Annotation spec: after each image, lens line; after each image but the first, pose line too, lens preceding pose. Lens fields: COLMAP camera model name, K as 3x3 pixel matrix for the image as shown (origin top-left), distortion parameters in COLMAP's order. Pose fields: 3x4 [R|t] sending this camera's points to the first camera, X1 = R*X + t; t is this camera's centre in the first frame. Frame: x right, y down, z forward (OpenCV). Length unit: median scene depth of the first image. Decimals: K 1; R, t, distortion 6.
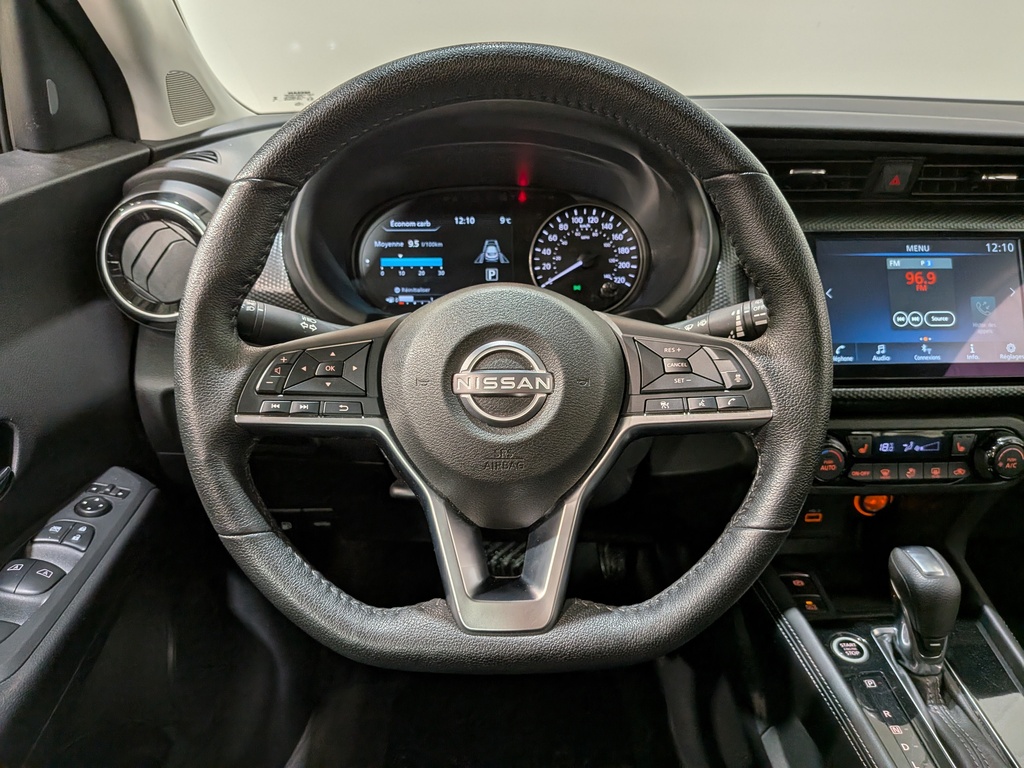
lens RADIAL K [[739.7, 0, 501.1], [0, 739.7, 406.6], [0, 0, 1]] dist [0.064618, -0.109452]
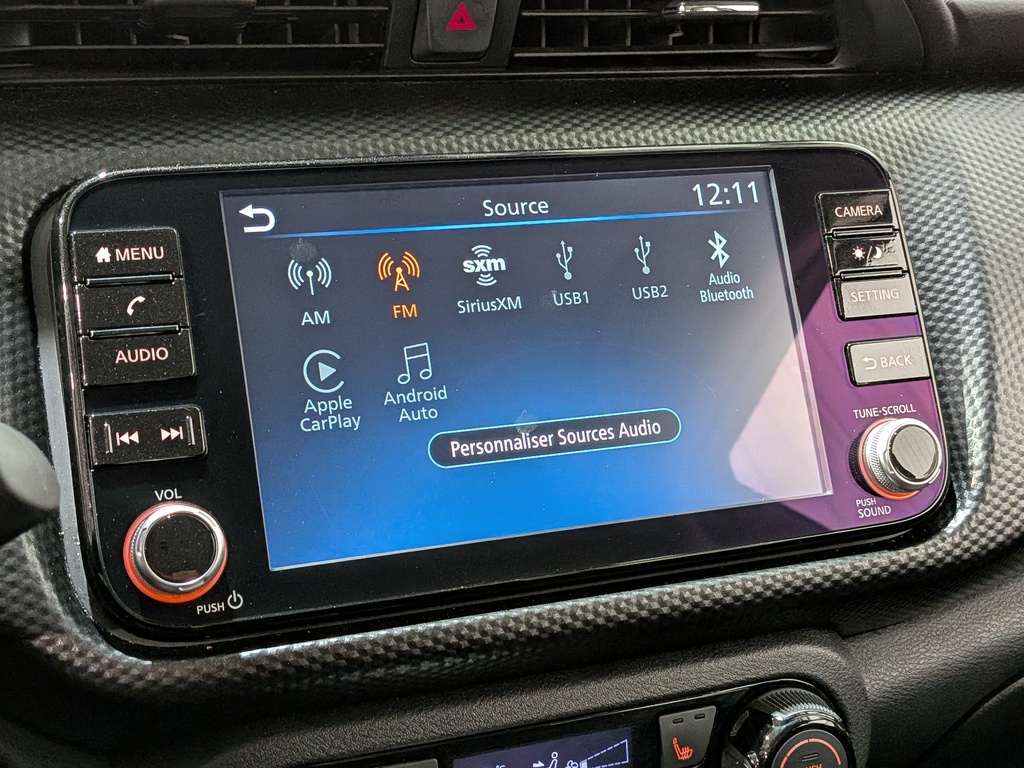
lens RADIAL K [[1493.5, 0, 521.6], [0, 1493.5, 401.3], [0, 0, 1]] dist [0.065332, 0.000000]
pose [[0.940765, -0.080744, 0.329305, 0.321570], [0.099462, 0.994222, -0.040365, -0.091102], [-0.324143, 0.070728, 0.943360, 0.335114]]
